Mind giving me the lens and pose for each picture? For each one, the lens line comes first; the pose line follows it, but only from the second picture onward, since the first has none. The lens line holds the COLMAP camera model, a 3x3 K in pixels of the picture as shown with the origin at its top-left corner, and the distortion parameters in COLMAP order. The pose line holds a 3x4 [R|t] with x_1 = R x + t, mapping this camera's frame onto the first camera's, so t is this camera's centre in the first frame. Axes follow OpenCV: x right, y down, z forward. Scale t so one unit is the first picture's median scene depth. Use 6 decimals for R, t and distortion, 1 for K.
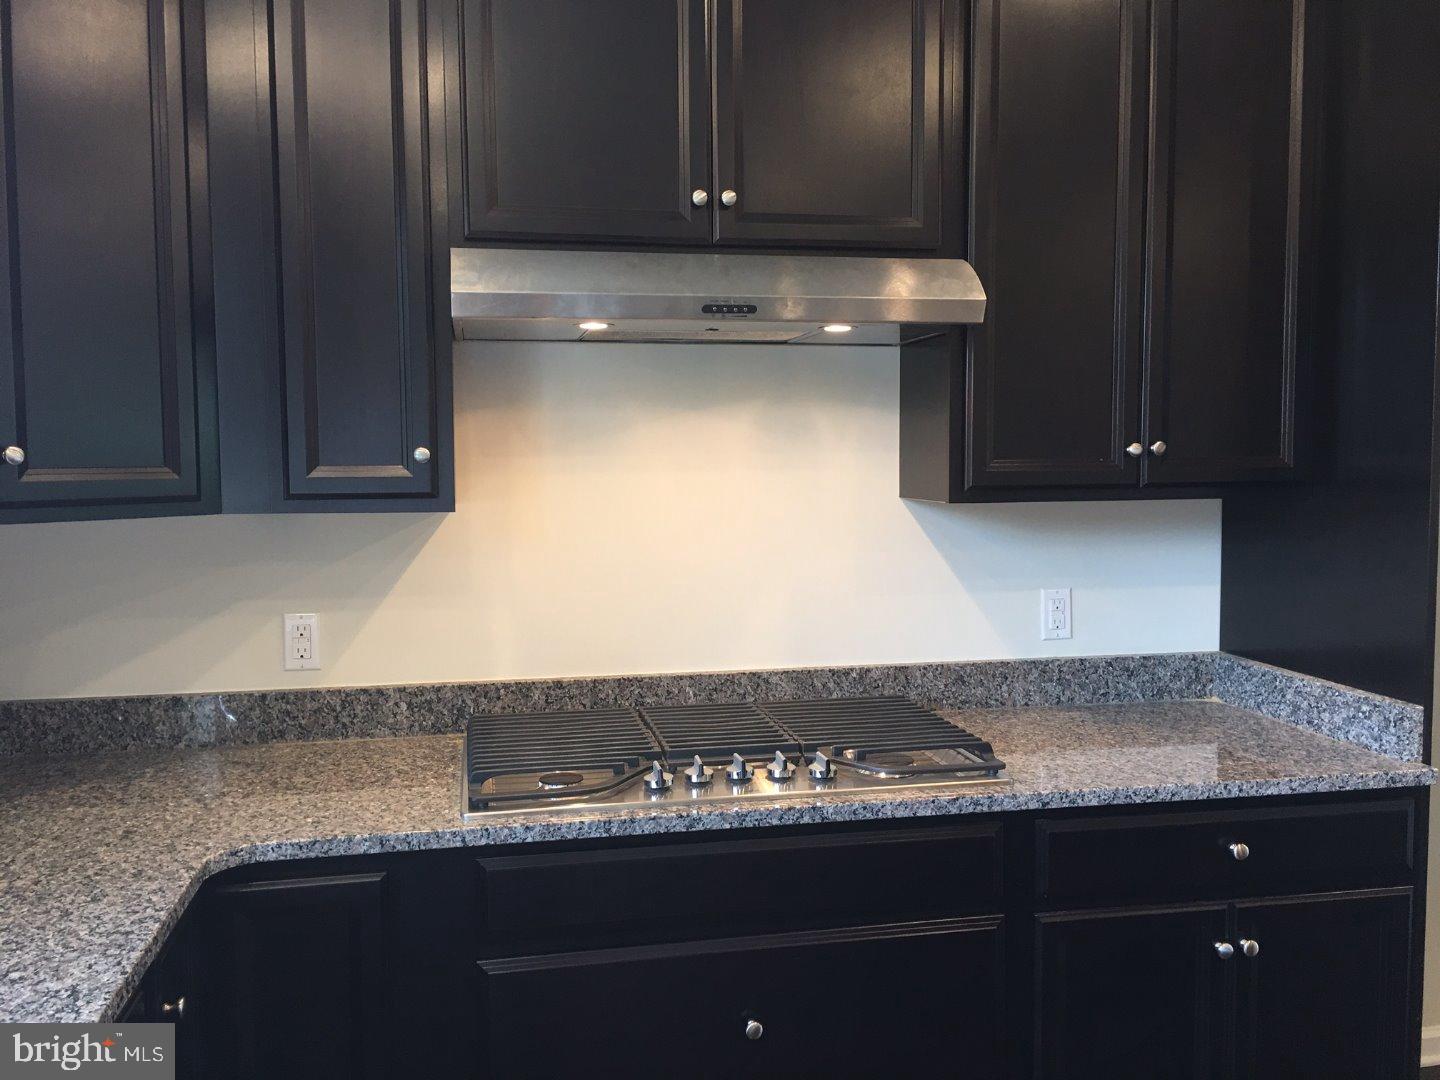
lens RADIAL K [[1242.0, 0, 720.0], [0, 1242.0, 540.0], [0, 0, 1]] dist [0.040661, 0.000527]
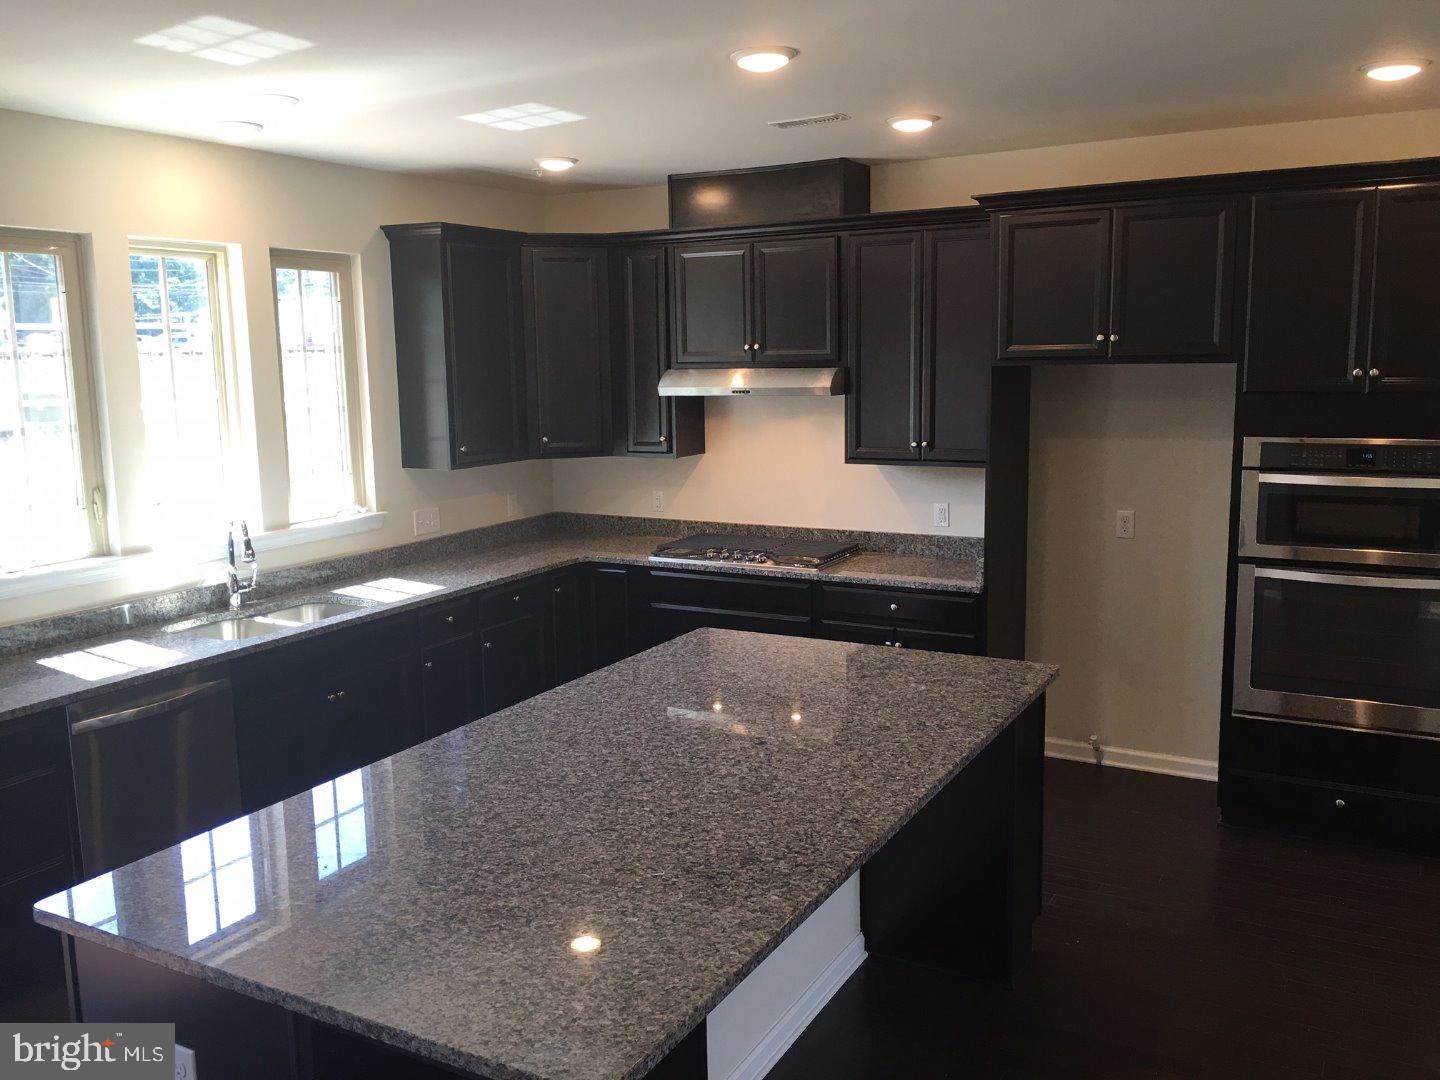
lens RADIAL K [[1203.5, 0, 720.0], [0, 1203.5, 540.0], [0, 0, 1]] dist [-0.007019, -0.001928]
pose [[0.760181, 0.092110, -0.643149, 1.433241], [-0.034571, 0.994232, 0.101529, -0.103873], [0.648791, -0.054947, 0.758980, -0.902450]]
